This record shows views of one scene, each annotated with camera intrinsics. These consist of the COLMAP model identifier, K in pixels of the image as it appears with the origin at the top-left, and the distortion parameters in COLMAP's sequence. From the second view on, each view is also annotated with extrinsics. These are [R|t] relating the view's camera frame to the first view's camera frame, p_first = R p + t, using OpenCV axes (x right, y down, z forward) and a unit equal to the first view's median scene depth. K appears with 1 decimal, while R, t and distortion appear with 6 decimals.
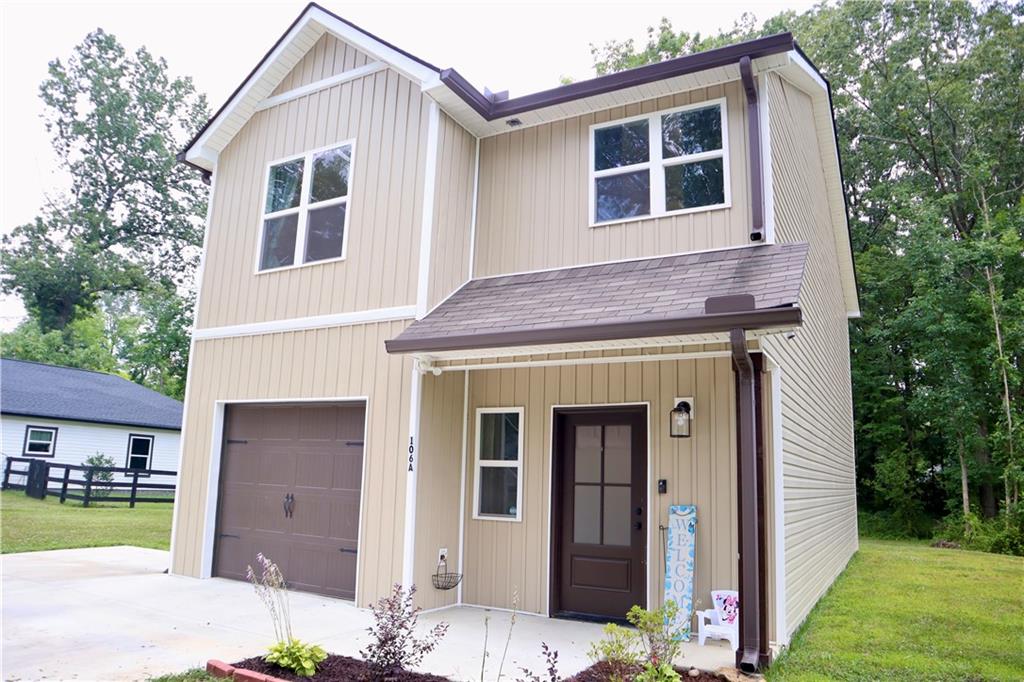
lens RADIAL K [[706.5, 0, 512.0], [0, 706.5, 341.0], [0, 0, 1]] dist [-0.137580, 0.095457]
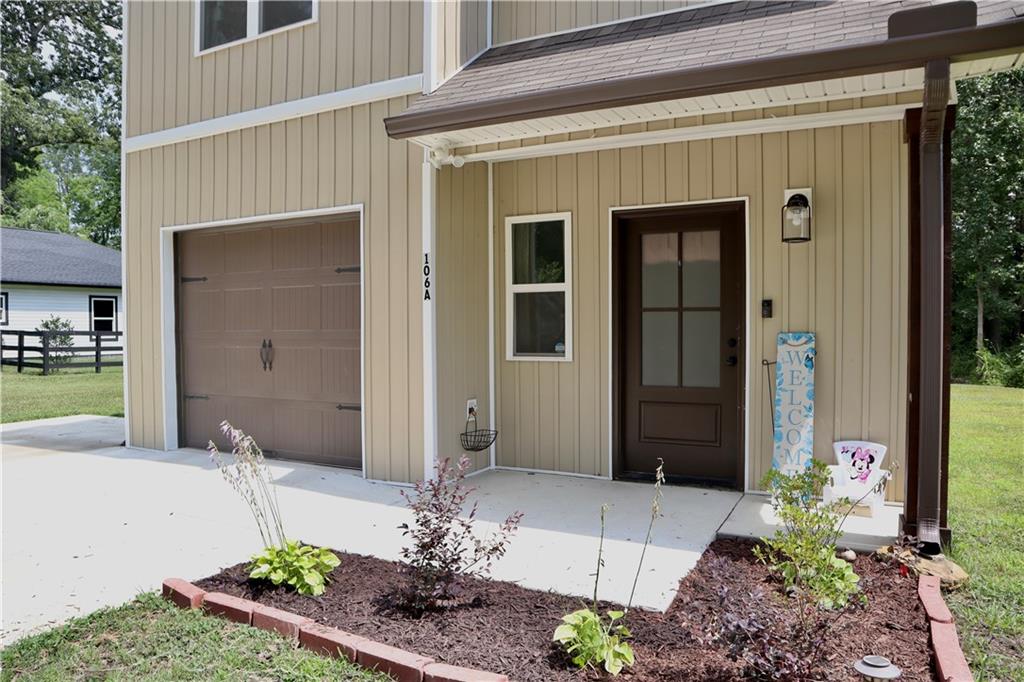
lens RADIAL K [[706.5, 0, 512.0], [0, 706.5, 341.0], [0, 0, 1]] dist [-0.137580, 0.095457]
pose [[0.998864, -0.034961, 0.032372, -0.071801], [0.027399, 0.977308, 0.210046, 0.065929], [-0.038981, -0.208920, 0.977155, 0.230824]]
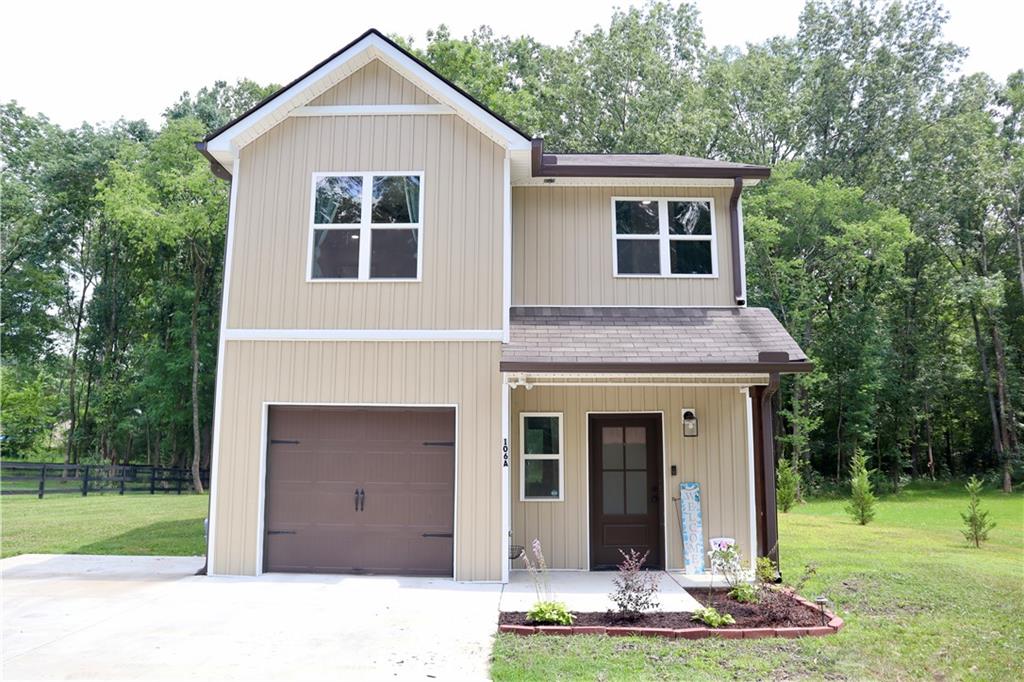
lens RADIAL K [[706.5, 0, 512.0], [0, 706.5, 341.0], [0, 0, 1]] dist [-0.137580, 0.095457]
pose [[0.881727, 0.047359, 0.469378, -0.647666], [-0.066119, 0.997534, 0.023556, -0.058214], [-0.467105, -0.051804, 0.882683, -0.081960]]
